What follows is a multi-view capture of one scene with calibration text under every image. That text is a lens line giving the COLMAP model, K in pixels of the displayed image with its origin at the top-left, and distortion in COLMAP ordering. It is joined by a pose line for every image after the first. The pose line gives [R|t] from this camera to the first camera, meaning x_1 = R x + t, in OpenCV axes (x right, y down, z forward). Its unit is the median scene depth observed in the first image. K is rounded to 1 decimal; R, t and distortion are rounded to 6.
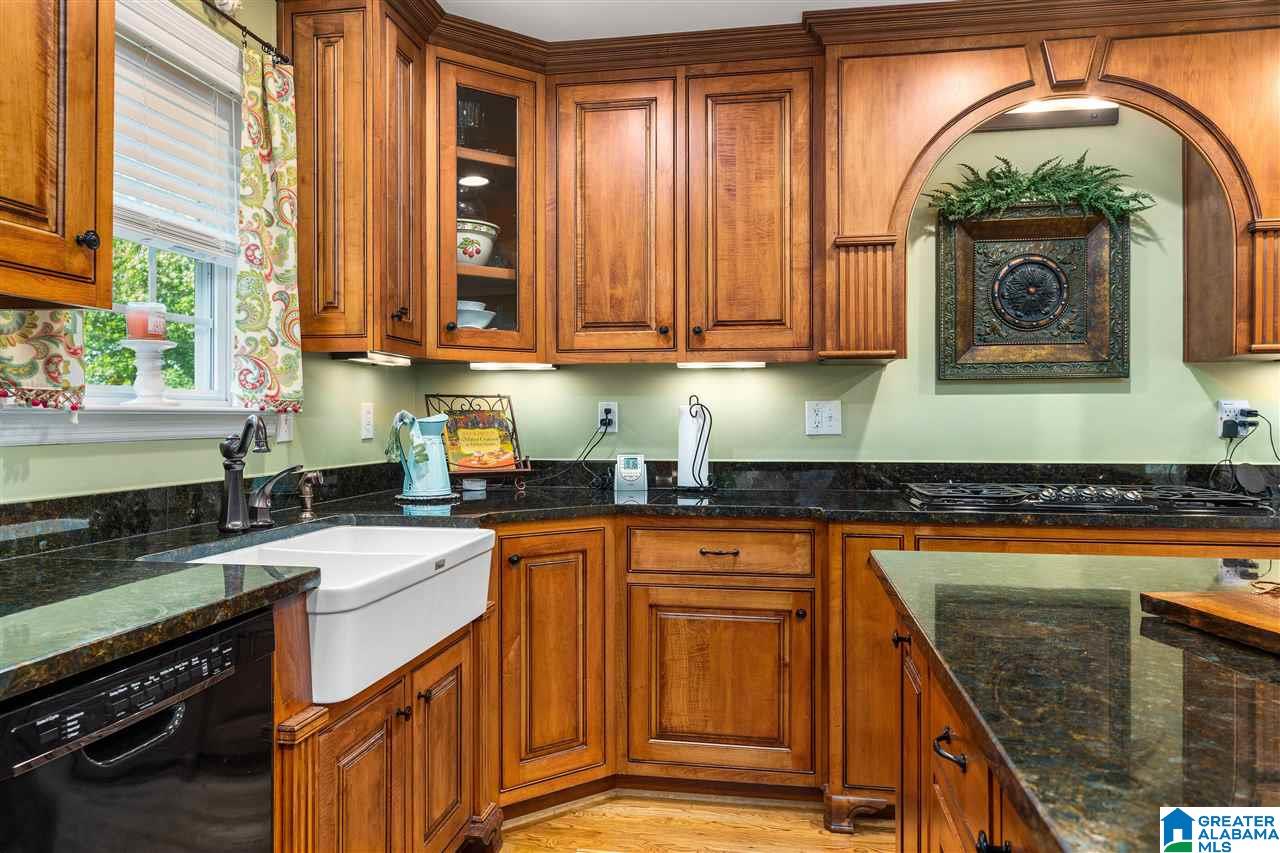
lens RADIAL K [[865.2, 0, 630.0], [0, 865.2, 420.0], [0, 0, 1]] dist [0.001371, -0.000158]
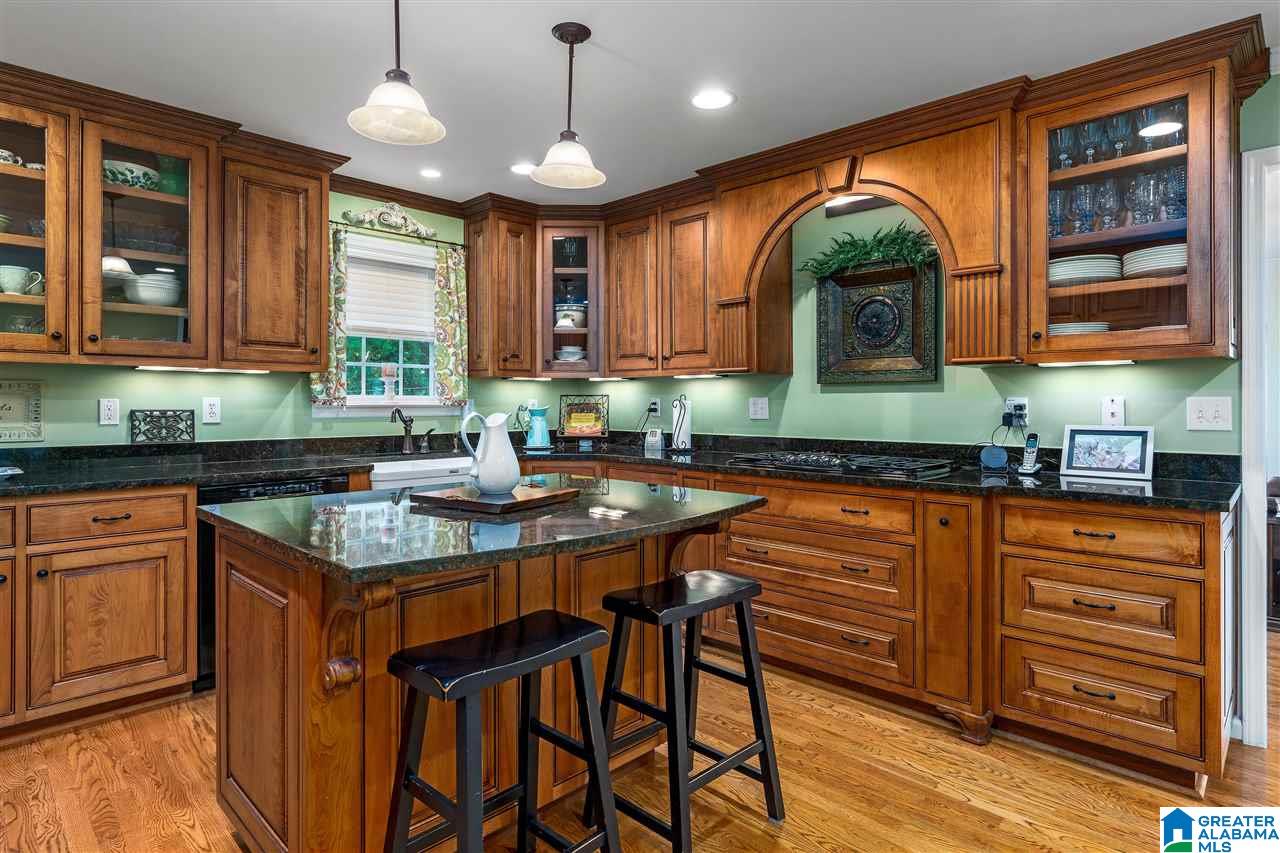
lens RADIAL K [[665.0, 0, 610.6], [0, 665.0, 400.4], [0, 0, 1]] dist [-0.002520, 0.000636]
pose [[0.821150, -0.000484, -0.570713, 0.729854], [-0.002294, 0.999989, -0.004149, -0.012312], [0.570708, 0.004716, 0.821139, -0.151453]]
